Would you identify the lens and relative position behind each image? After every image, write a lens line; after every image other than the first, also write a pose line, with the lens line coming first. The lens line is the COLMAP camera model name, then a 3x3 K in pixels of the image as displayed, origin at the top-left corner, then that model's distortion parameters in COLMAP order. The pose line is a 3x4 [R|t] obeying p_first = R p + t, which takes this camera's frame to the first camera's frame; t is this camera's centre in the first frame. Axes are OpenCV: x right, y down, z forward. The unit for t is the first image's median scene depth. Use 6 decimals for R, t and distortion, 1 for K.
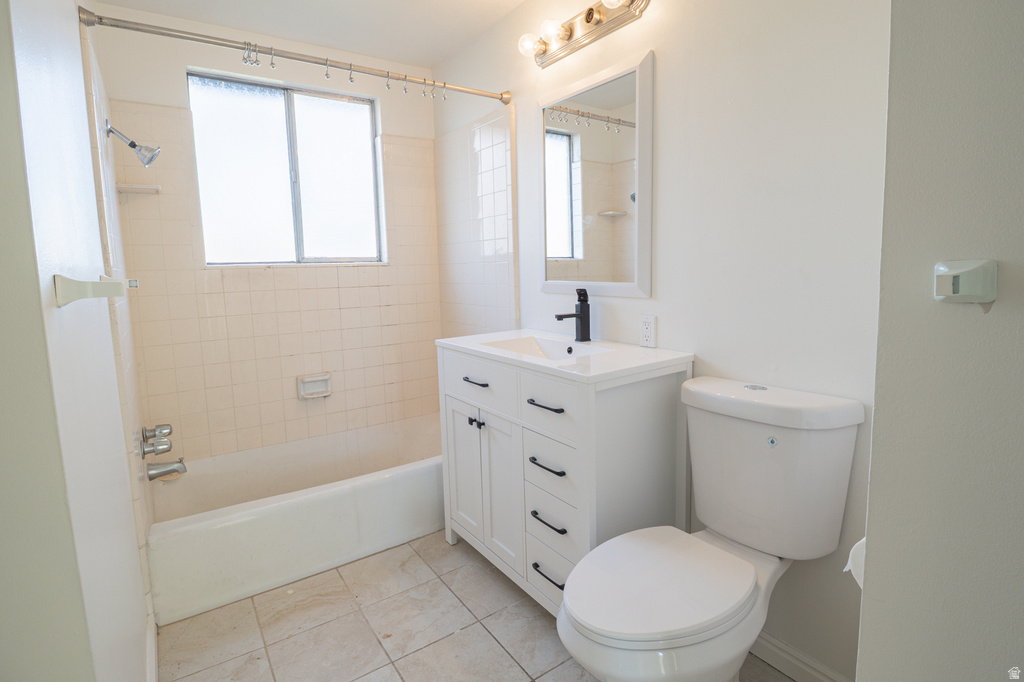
lens RADIAL K [[506.6, 0, 514.3], [0, 506.6, 323.4], [0, 0, 1]] dist [-0.000668, -0.015531]
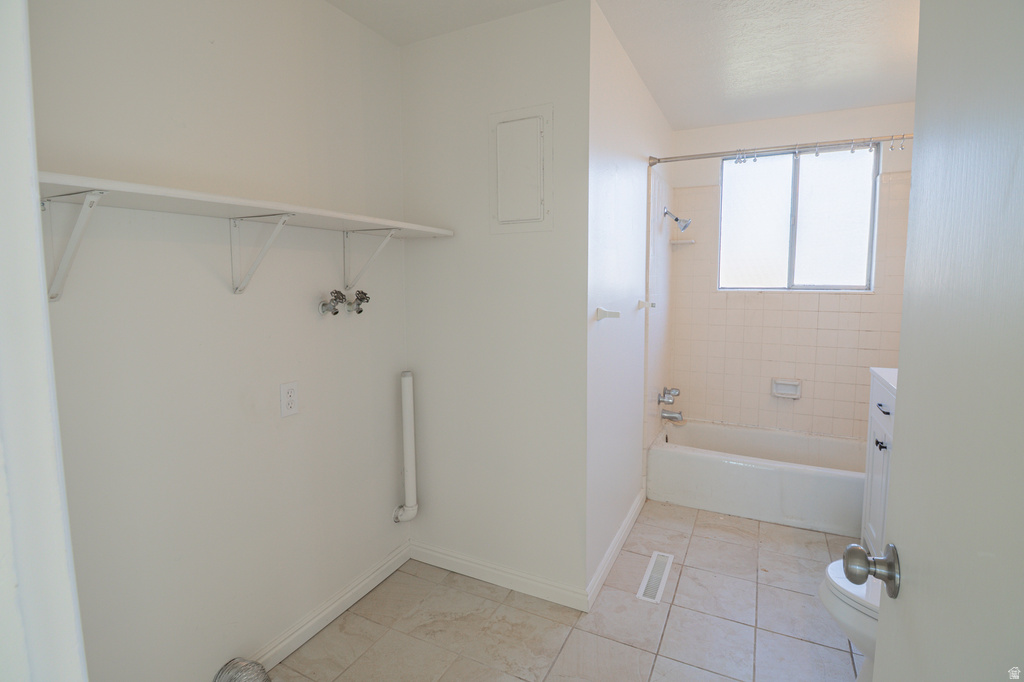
lens RADIAL K [[506.6, 0, 514.3], [0, 506.6, 323.4], [0, 0, 1]] dist [-0.000668, -0.015531]
pose [[0.482682, 0.105221, -0.869452, 0.381582], [-0.108041, 0.992327, 0.060112, -0.041319], [0.869106, 0.064922, 0.490346, -0.220329]]
